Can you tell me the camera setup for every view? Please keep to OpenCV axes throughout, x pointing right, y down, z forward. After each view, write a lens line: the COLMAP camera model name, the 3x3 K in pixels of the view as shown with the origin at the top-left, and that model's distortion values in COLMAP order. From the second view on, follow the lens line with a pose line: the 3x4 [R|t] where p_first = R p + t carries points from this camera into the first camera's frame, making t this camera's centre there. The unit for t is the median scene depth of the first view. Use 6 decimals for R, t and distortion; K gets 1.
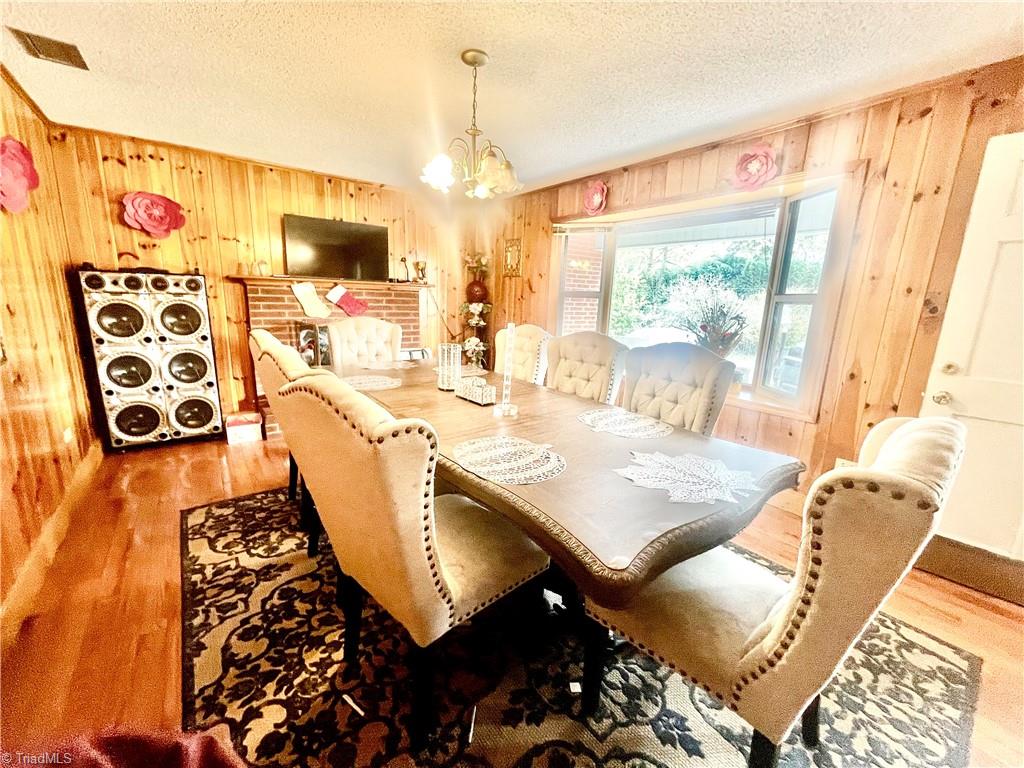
lens RADIAL K [[412.4, 0, 511.0], [0, 412.4, 387.9], [0, 0, 1]] dist [-0.002109, 0.000802]
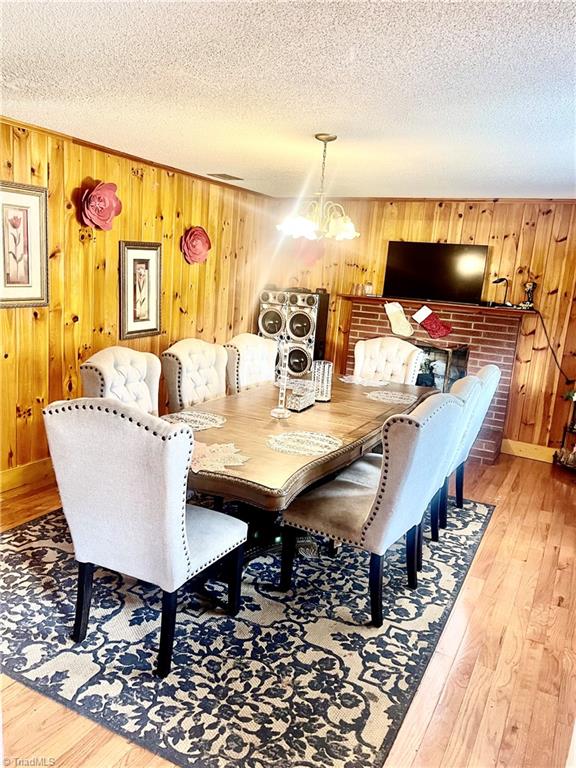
lens RADIAL K [[586.5, 0, 286.3], [0, 586.5, 384.1], [0, 0, 1]] dist [0.060833, -0.007112]
pose [[0.423238, 0.167742, -0.890355, 2.776534], [-0.254481, 0.965161, 0.060865, -0.255204], [0.869545, 0.200818, 0.451180, 0.381259]]
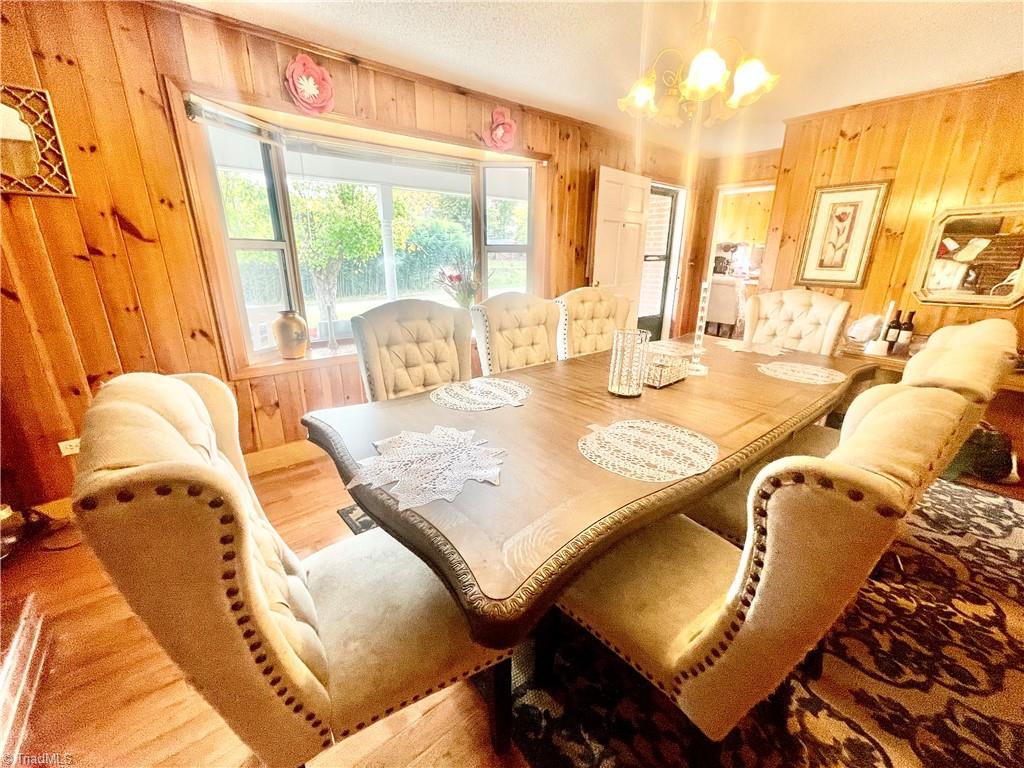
lens RADIAL K [[412.4, 0, 512.3], [0, 412.4, 382.8], [0, 0, 1]] dist [-0.002109, 0.000802]
pose [[-0.031112, -0.334024, 0.942051, -0.979259], [0.204356, 0.920472, 0.333121, -0.357258], [-0.978402, 0.202878, 0.039623, 1.419641]]
